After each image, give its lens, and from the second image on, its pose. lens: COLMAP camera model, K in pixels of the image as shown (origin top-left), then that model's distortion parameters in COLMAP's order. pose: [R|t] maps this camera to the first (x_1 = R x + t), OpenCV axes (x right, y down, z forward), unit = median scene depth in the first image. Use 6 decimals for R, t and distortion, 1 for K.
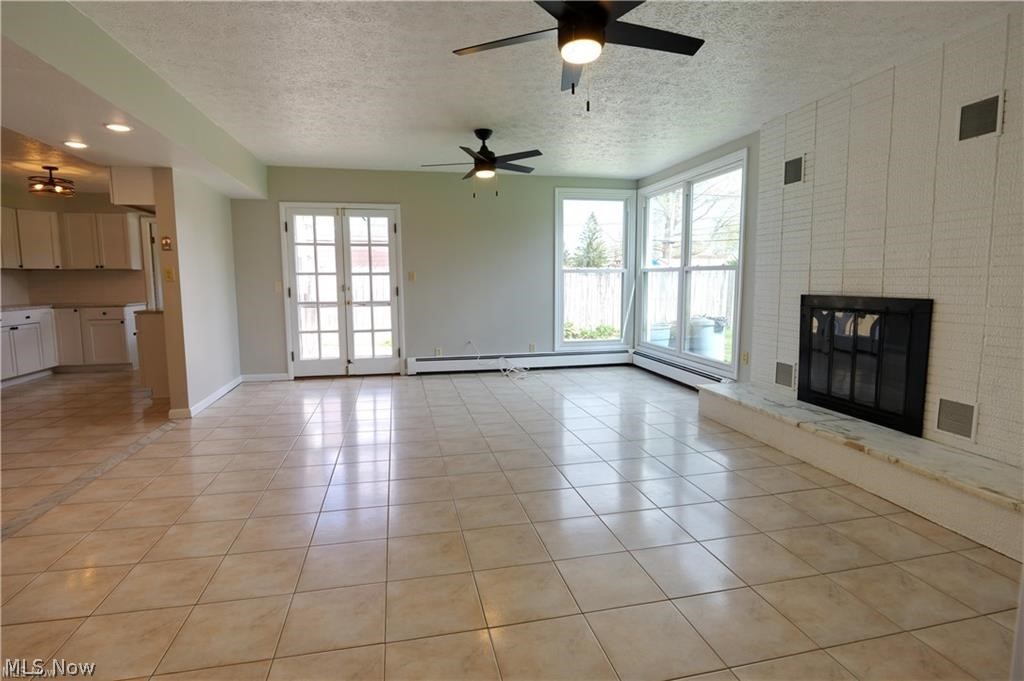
lens RADIAL K [[501.8, 0, 506.8], [0, 501.8, 335.7], [0, 0, 1]] dist [-0.003942, -0.000384]
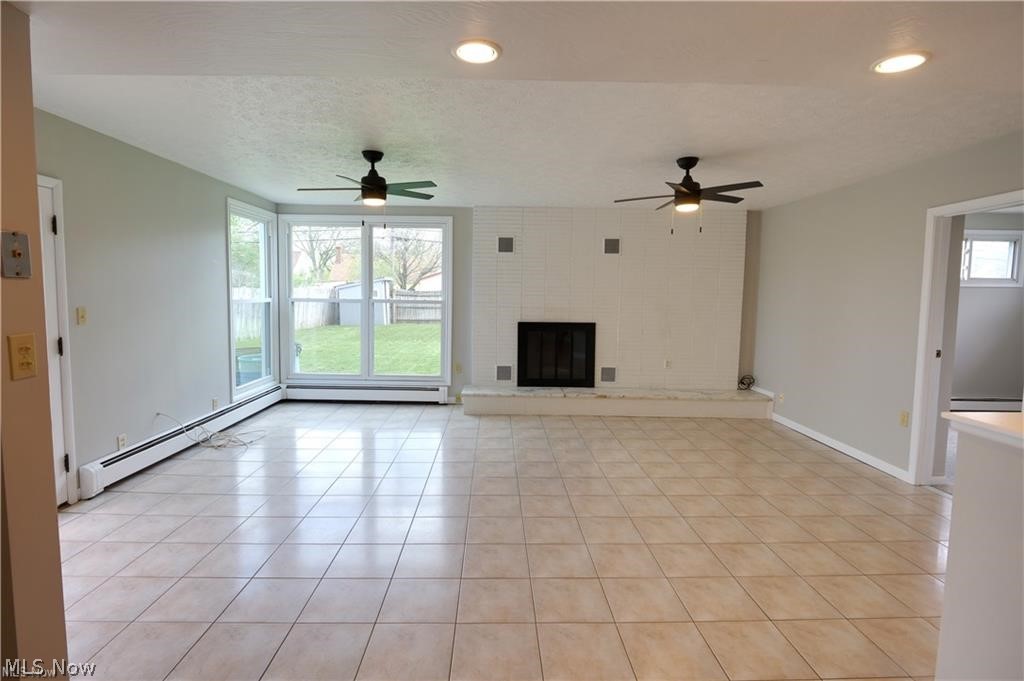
lens RADIAL K [[501.8, 0, 506.3], [0, 501.8, 335.8], [0, 0, 1]] dist [-0.003942, -0.000384]
pose [[0.185137, -0.073892, 0.979931, -0.960030], [0.095448, 0.993807, 0.056905, -0.125645], [-0.978066, 0.082998, 0.191043, 0.684439]]
